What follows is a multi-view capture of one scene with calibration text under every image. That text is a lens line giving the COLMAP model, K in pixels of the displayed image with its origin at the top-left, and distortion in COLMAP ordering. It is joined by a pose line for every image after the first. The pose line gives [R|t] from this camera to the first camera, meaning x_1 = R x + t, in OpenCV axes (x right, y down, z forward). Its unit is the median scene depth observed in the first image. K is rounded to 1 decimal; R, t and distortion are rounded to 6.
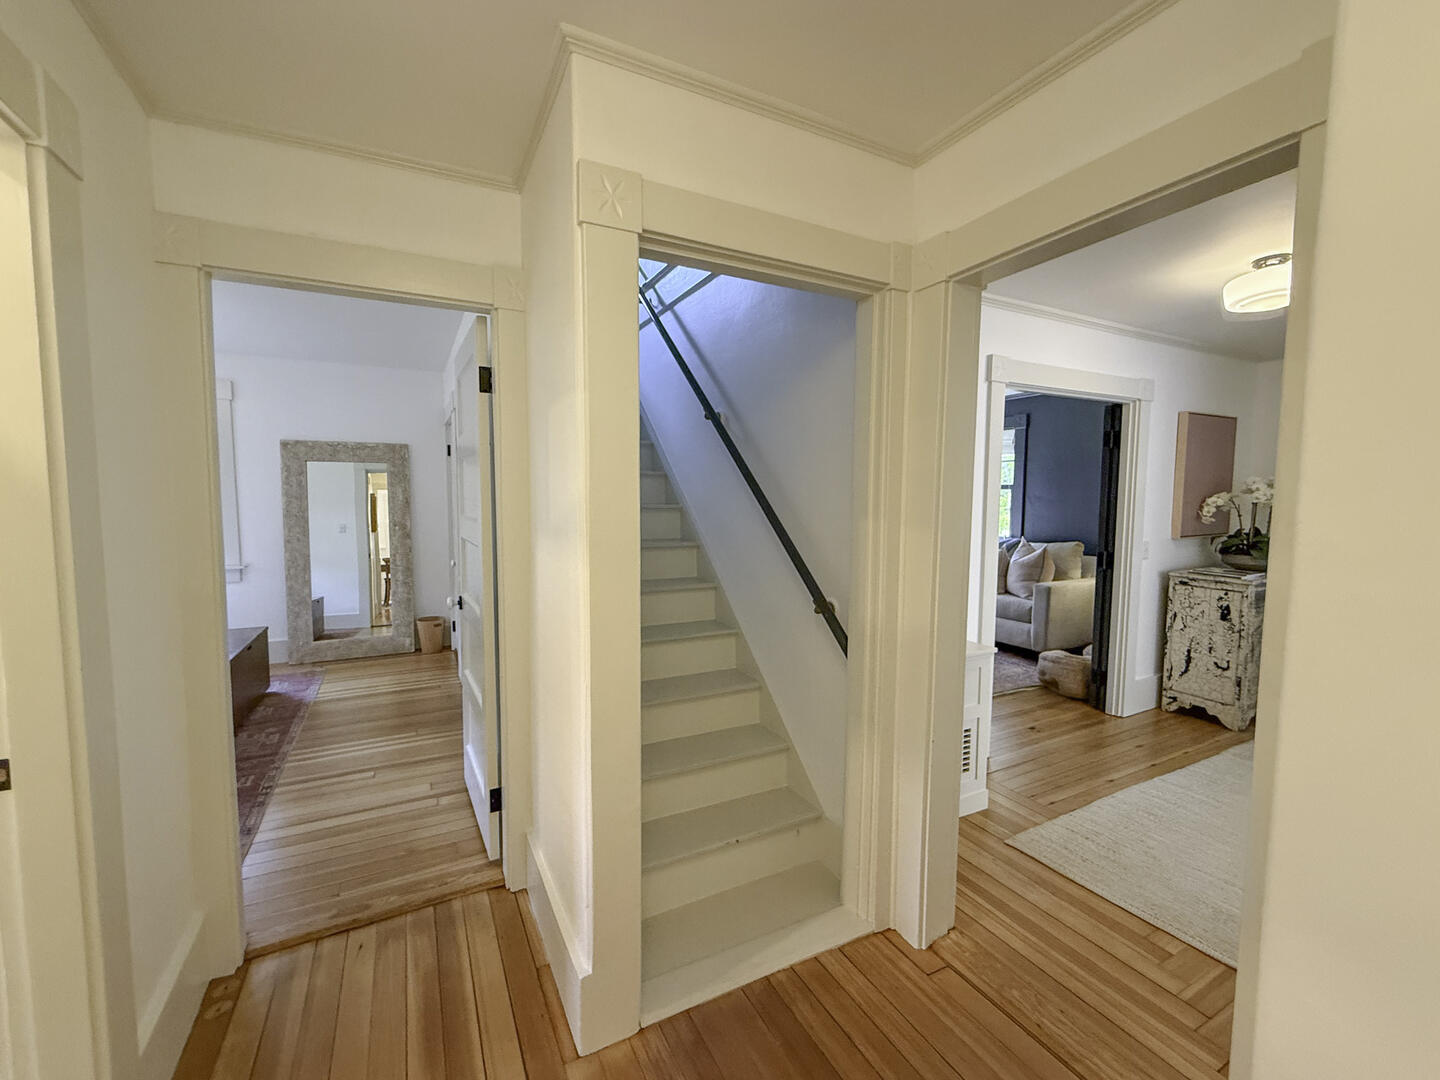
lens RADIAL K [[601.0, 0, 714.9], [0, 601.0, 539.7], [0, 0, 1]] dist [-0.000936, -0.000152]
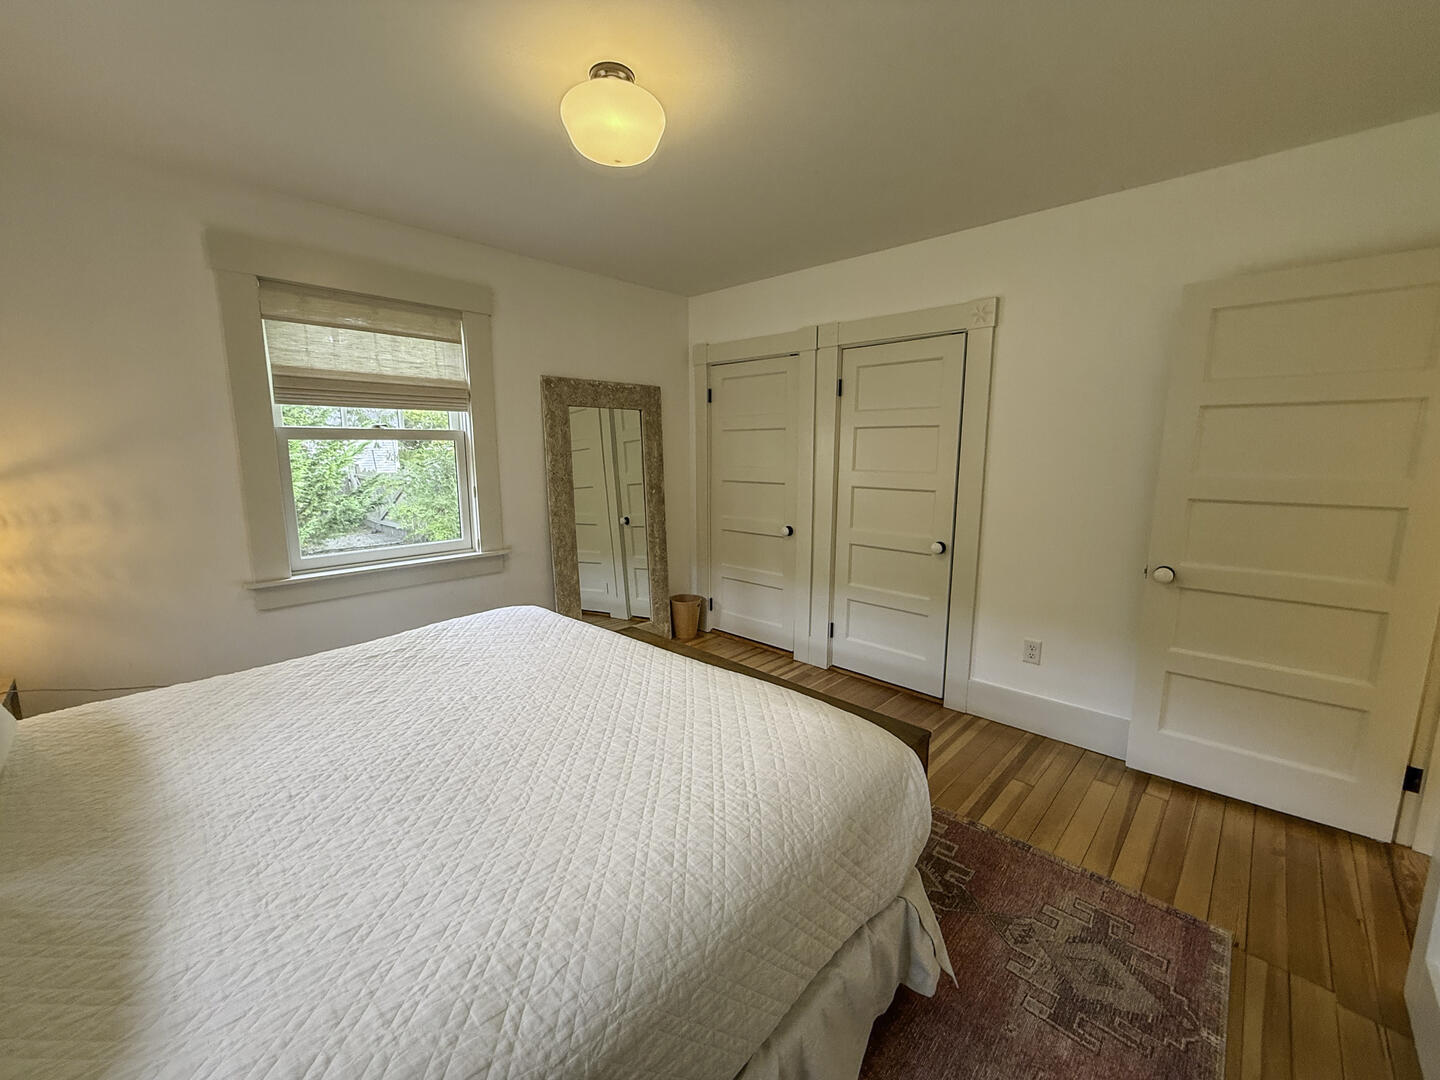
lens RADIAL K [[581.3, 0, 720.0], [0, 581.3, 540.0], [0, 0, 1]] dist [0.001522, -0.000152]
pose [[0.940690, -0.057623, 0.334337, -0.740414], [0.028647, 0.995442, 0.090966, -0.024127], [-0.338054, -0.075993, 0.938053, 0.239238]]
